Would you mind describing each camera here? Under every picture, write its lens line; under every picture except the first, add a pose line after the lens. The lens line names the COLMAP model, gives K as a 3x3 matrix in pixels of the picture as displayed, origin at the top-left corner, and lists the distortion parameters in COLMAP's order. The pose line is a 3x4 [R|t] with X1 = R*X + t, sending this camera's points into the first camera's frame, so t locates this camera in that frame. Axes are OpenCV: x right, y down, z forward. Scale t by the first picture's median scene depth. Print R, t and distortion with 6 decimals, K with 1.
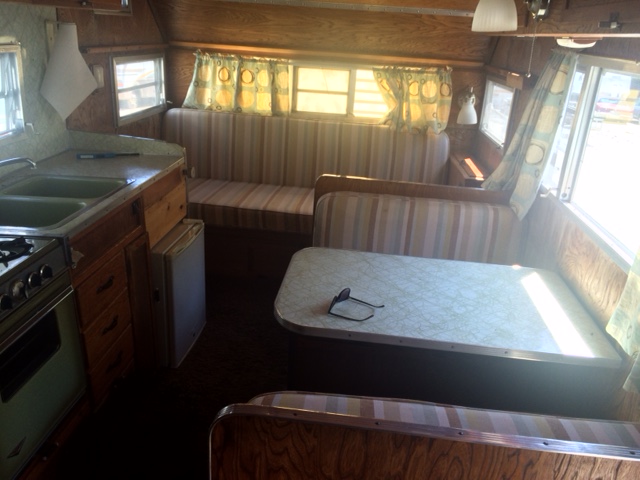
lens RADIAL K [[558.5, 0, 320.0], [0, 558.5, 240.0], [0, 0, 1]] dist [0.040863, 0.001451]
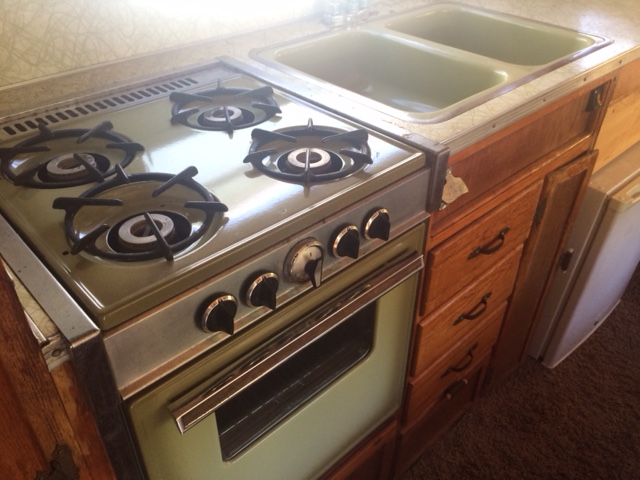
lens RADIAL K [[558.5, 0, 320.0], [0, 558.5, 240.0], [0, 0, 1]] dist [0.040863, 0.001451]
pose [[0.755750, 0.380590, -0.532910, -0.144553], [-0.236810, 0.917537, 0.319447, -0.032905], [0.610544, -0.115224, 0.783556, 0.321634]]
